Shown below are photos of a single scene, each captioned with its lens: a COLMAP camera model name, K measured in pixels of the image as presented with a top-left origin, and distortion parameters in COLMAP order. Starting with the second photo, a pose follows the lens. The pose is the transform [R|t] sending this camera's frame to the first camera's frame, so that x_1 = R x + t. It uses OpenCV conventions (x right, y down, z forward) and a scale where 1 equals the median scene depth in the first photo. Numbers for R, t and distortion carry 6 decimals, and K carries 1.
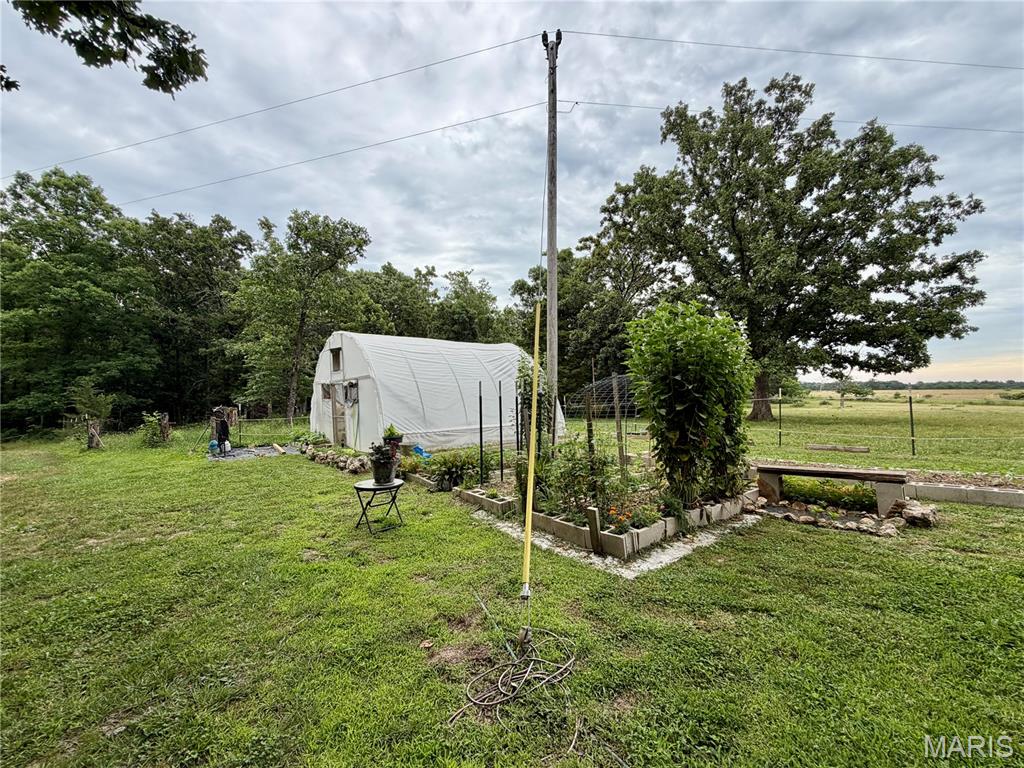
lens RADIAL K [[409.3, 0, 505.3], [0, 409.3, 381.6], [0, 0, 1]] dist [0.014332, -0.000029]
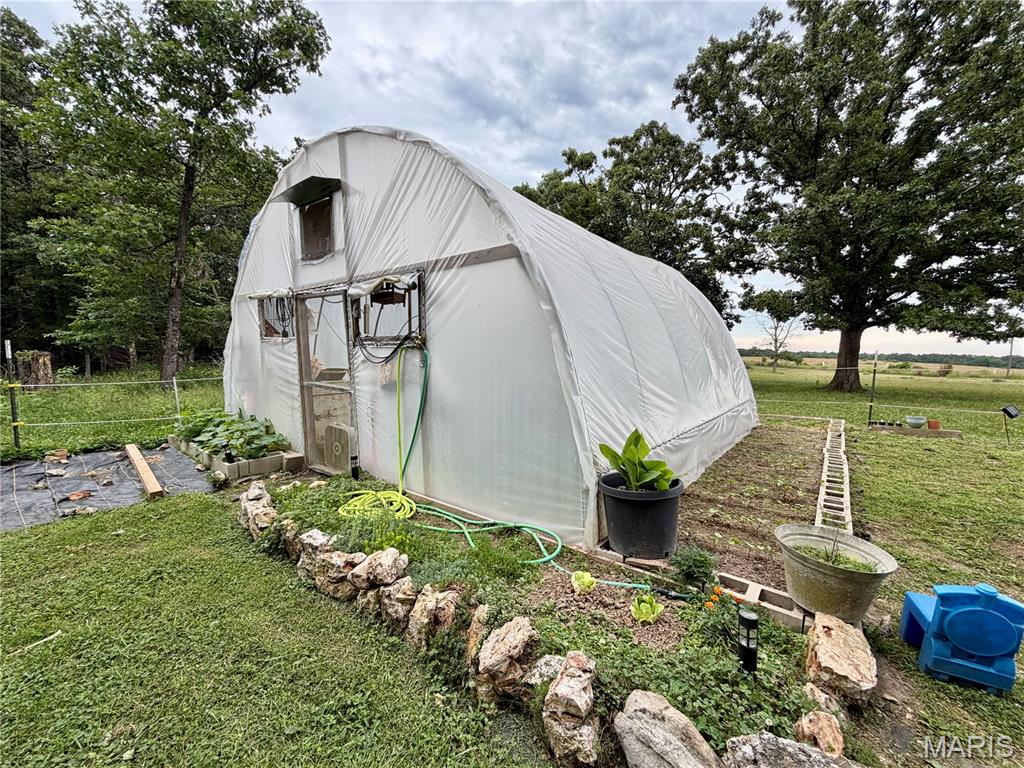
lens RADIAL K [[409.3, 0, 505.3], [0, 409.3, 381.6], [0, 0, 1]] dist [0.014332, -0.000029]
pose [[0.978769, 0.022740, 0.203701, -0.283383], [-0.044277, 0.993819, 0.101805, 0.034161], [-0.200126, -0.108663, 0.973726, 0.535666]]
